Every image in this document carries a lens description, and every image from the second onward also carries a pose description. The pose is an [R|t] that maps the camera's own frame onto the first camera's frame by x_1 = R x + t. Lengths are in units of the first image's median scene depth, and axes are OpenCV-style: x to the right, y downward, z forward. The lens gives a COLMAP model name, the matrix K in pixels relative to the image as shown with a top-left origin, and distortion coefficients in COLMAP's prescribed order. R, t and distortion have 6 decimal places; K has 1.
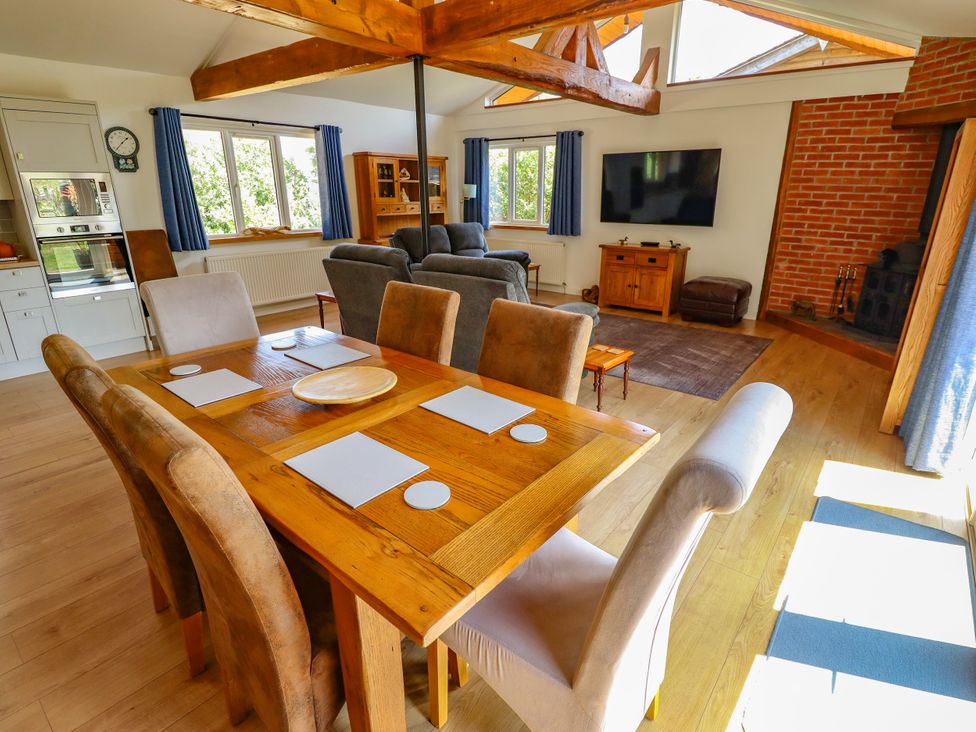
lens RADIAL K [[514.3, 0, 486.4], [0, 514.3, 364.6], [0, 0, 1]] dist [-0.006113, -0.007543]
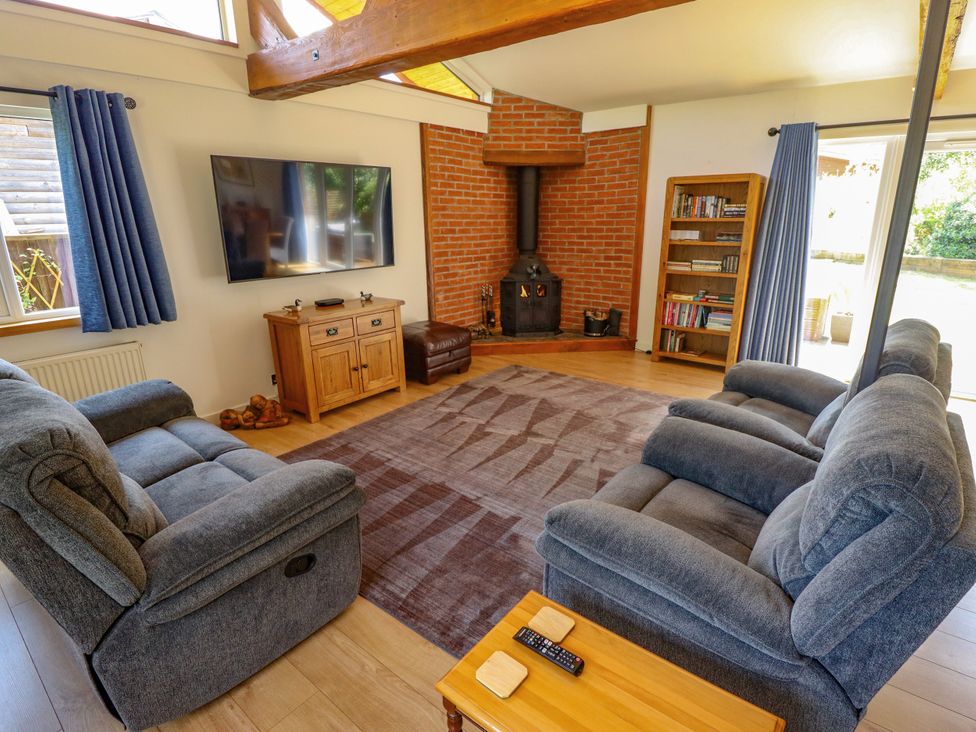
lens RADIAL K [[514.3, 0, 497.7], [0, 514.3, 365.4], [0, 0, 1]] dist [-0.006113, -0.007543]
pose [[-0.007100, -0.282328, 0.959292, -0.419345], [0.335676, 0.902978, 0.268239, -0.334582], [-0.941951, 0.323916, 0.088359, 0.960916]]
